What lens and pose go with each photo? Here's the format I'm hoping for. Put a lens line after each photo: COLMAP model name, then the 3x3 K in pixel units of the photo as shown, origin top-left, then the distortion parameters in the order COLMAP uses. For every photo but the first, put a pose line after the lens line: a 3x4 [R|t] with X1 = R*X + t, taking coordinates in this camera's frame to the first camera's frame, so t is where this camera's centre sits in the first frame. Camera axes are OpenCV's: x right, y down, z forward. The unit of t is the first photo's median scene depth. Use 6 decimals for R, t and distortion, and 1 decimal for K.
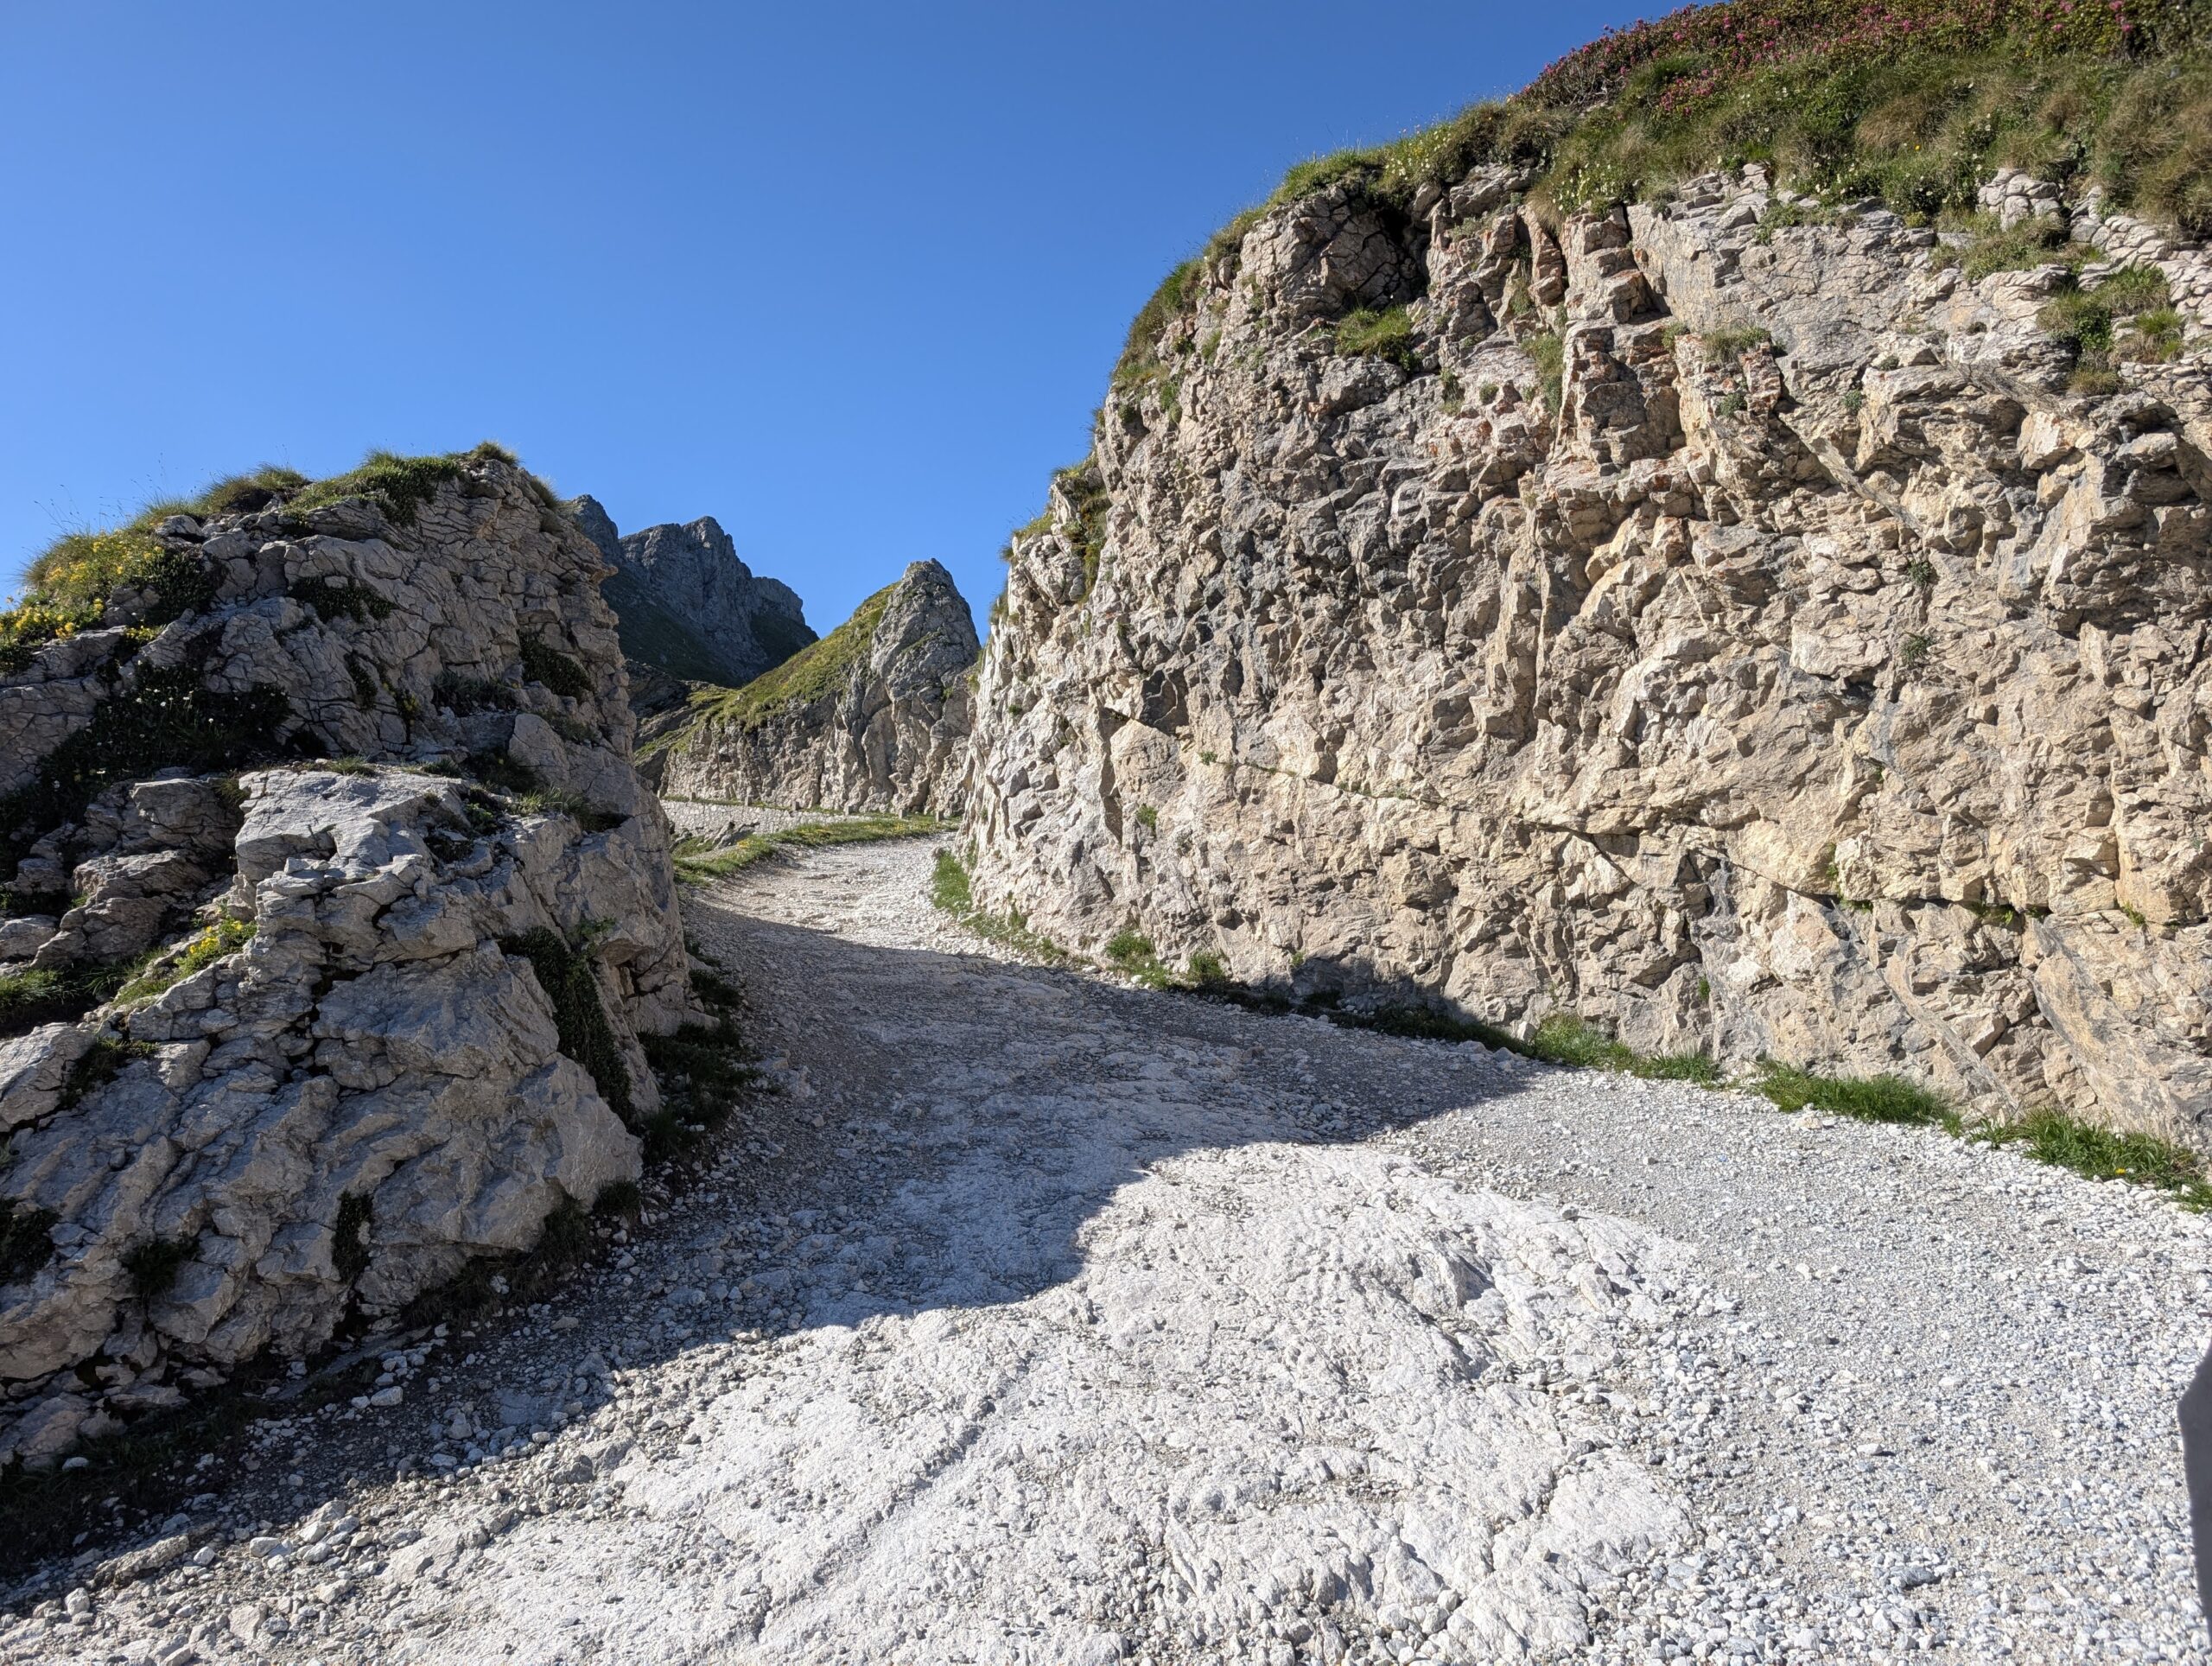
lens RADIAL K [[1568.8, 0, 1094.2], [0, 1568.8, 846.5], [0, 0, 1]] dist [0.023977, -0.003378]
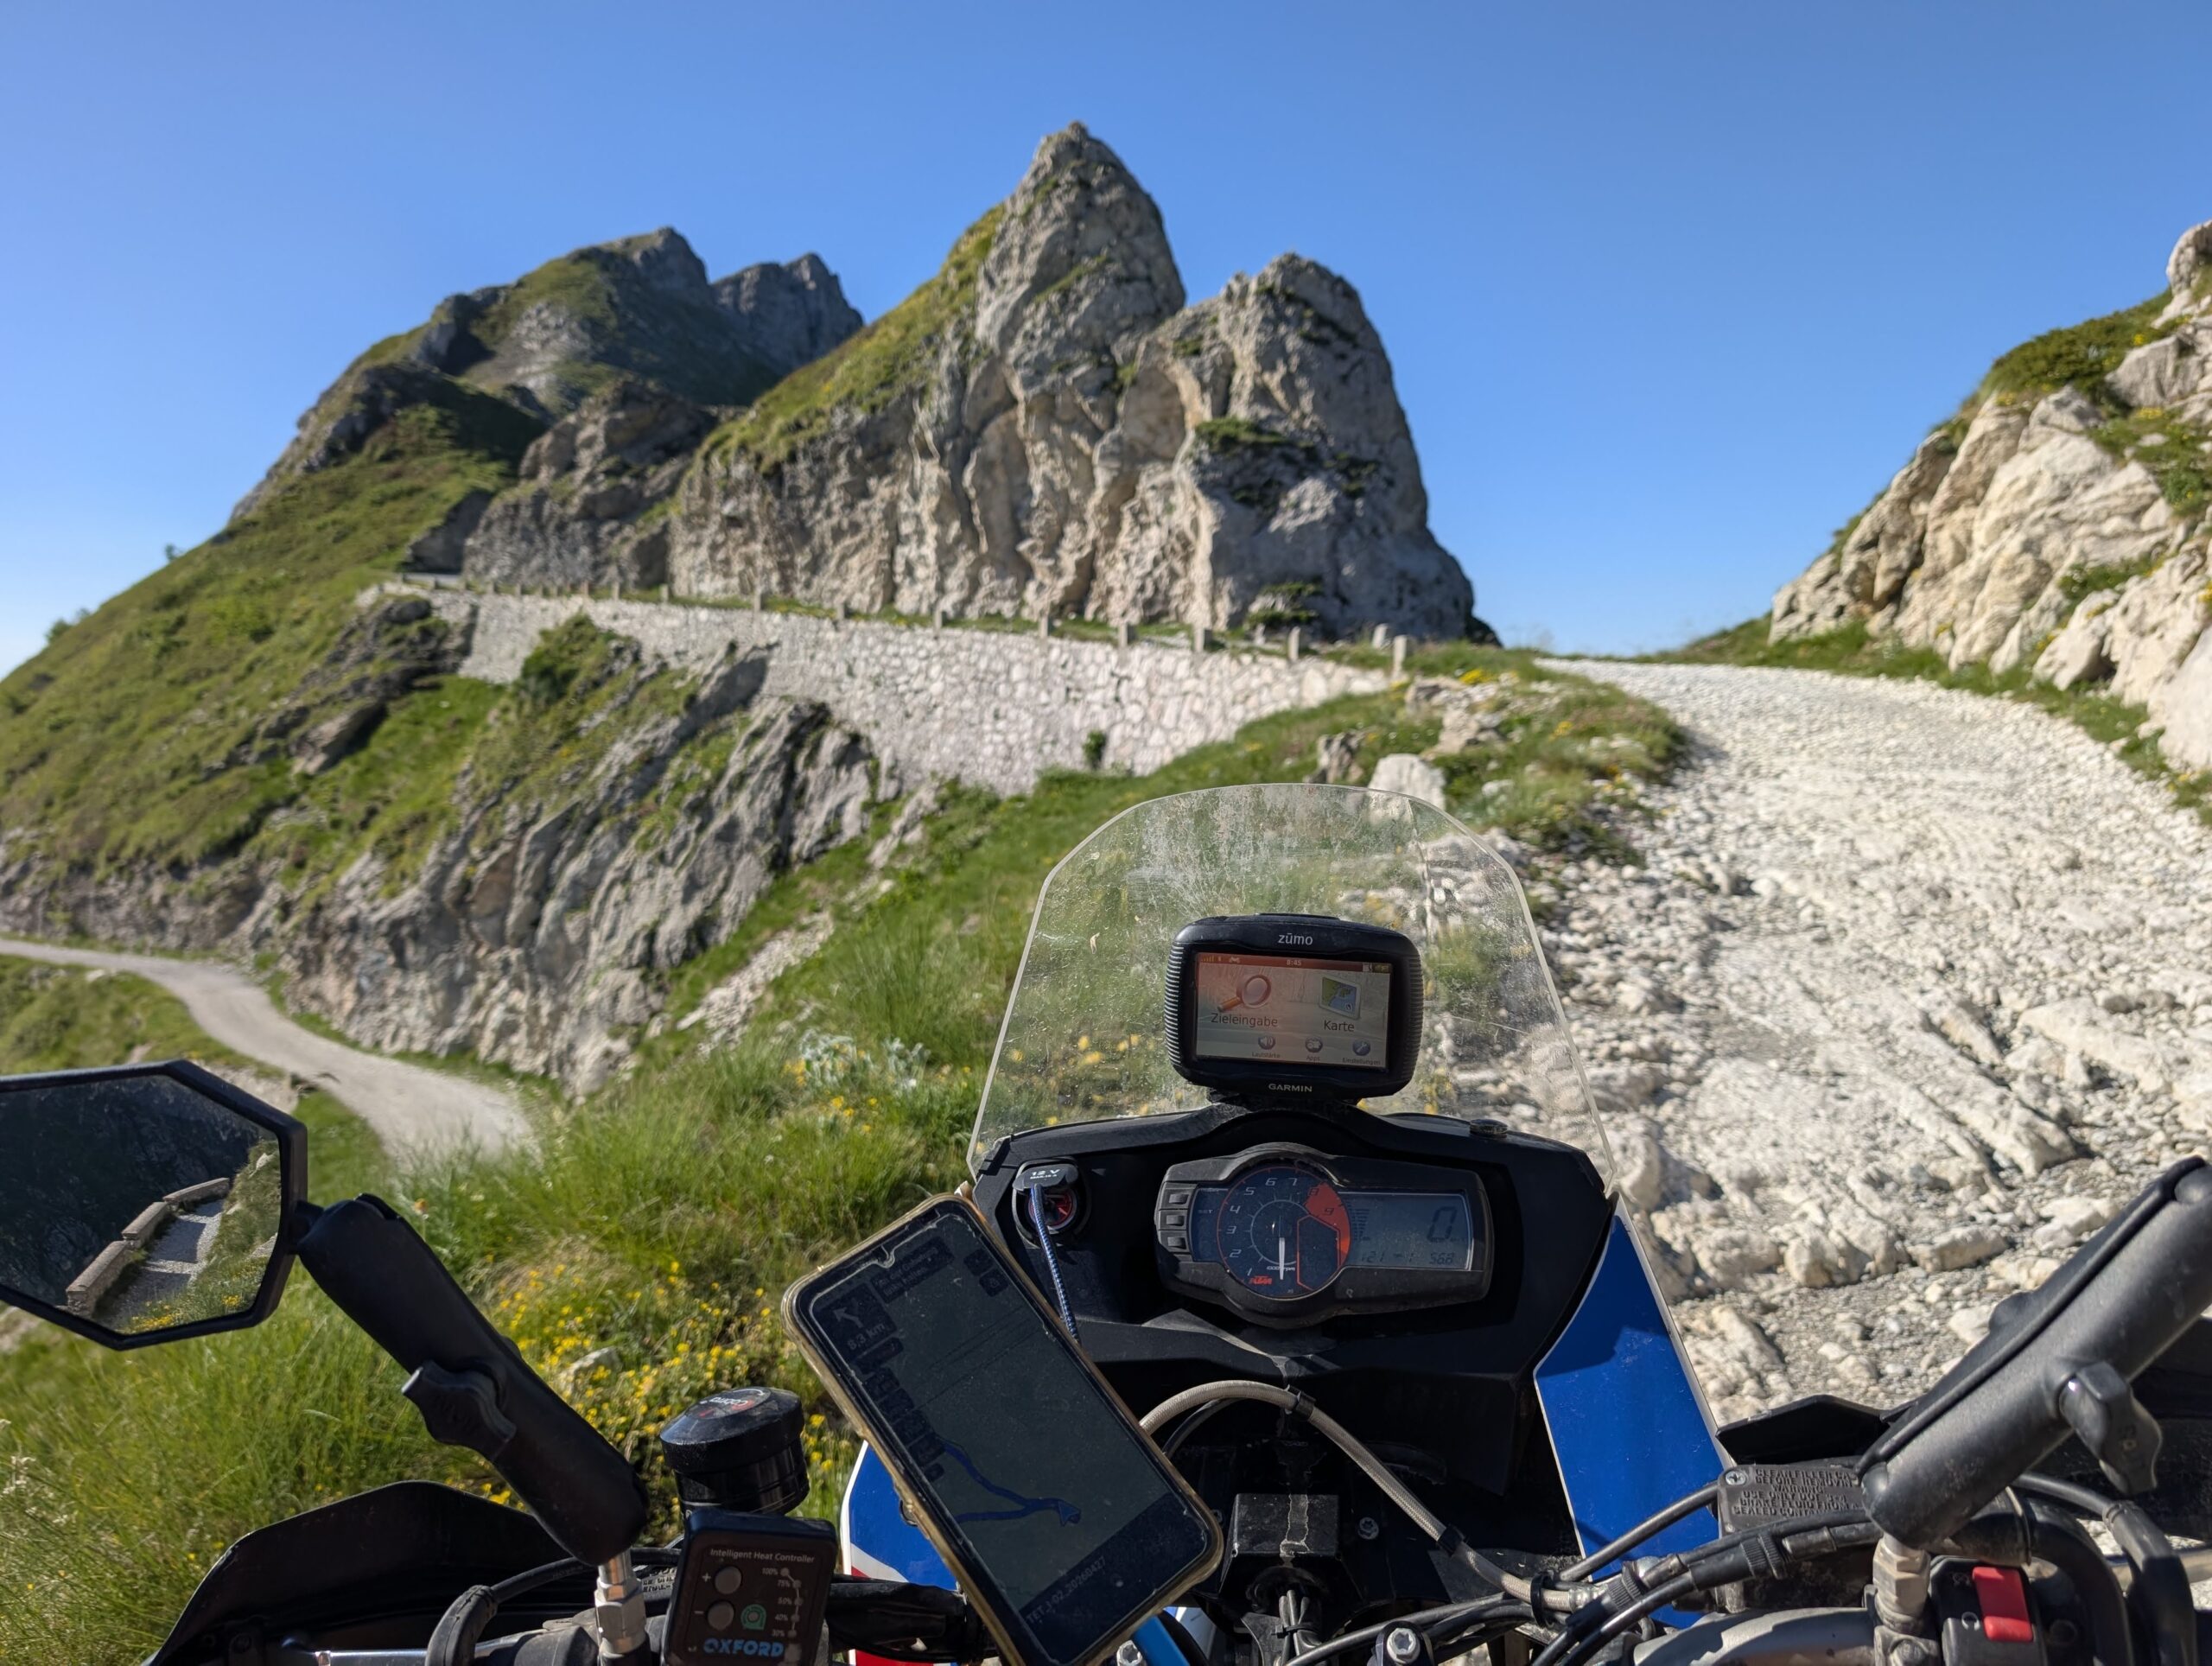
lens RADIAL K [[1568.8, 0, 1118.1], [0, 1568.8, 880.6], [0, 0, 1]] dist [0.023977, -0.003378]
pose [[0.997093, -0.012471, -0.075161, -0.058351], [0.024832, 0.985839, 0.165845, -0.020661], [0.072029, -0.167229, 0.983283, 0.459046]]
